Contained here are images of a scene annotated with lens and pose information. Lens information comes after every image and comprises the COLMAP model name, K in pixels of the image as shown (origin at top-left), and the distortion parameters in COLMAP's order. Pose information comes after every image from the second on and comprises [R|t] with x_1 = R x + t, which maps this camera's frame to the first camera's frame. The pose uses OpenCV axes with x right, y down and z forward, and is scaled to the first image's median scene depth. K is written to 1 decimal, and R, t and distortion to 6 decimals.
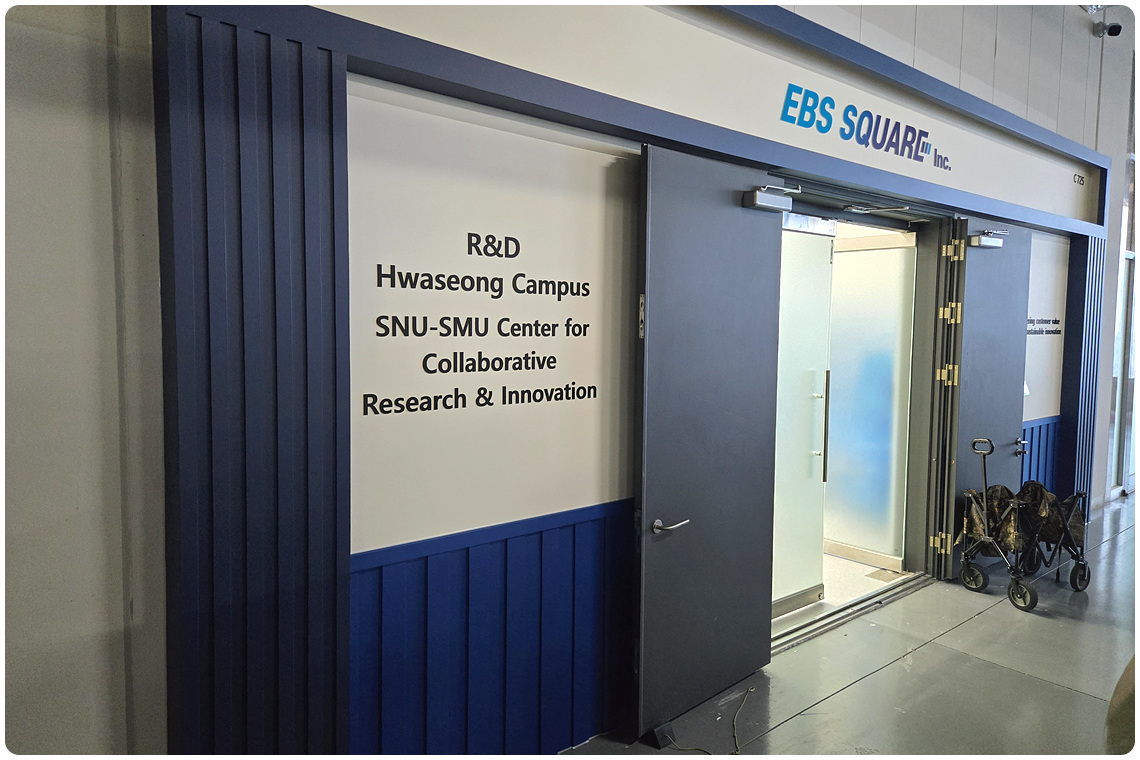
lens RADIAL K [[776.3, 0, 571.1], [0, 776.3, 379.7], [0, 0, 1]] dist [0.049958, -0.005961]
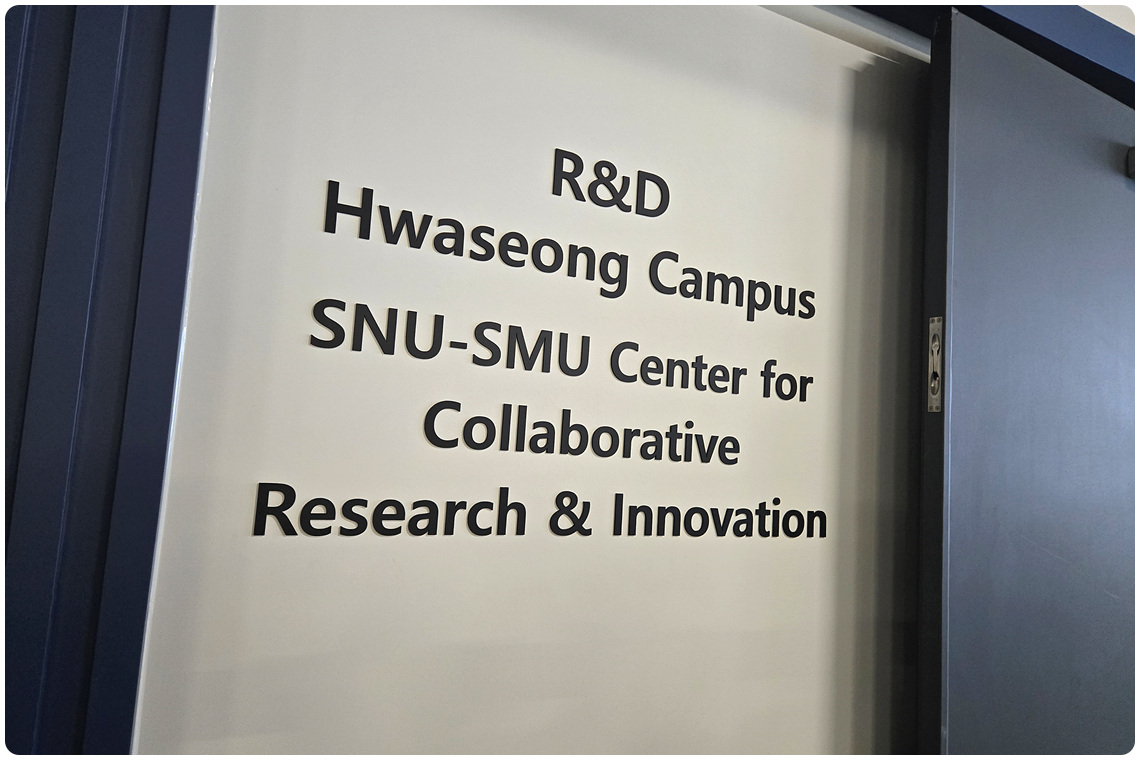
lens RADIAL K [[776.3, 0, 573.9], [0, 776.3, 378.1], [0, 0, 1]] dist [0.049958, -0.005961]
pose [[0.976066, 0.029062, -0.215523, -0.017893], [-0.066859, 0.983135, -0.170224, 0.021157], [0.206941, 0.180559, 0.961548, 0.563734]]
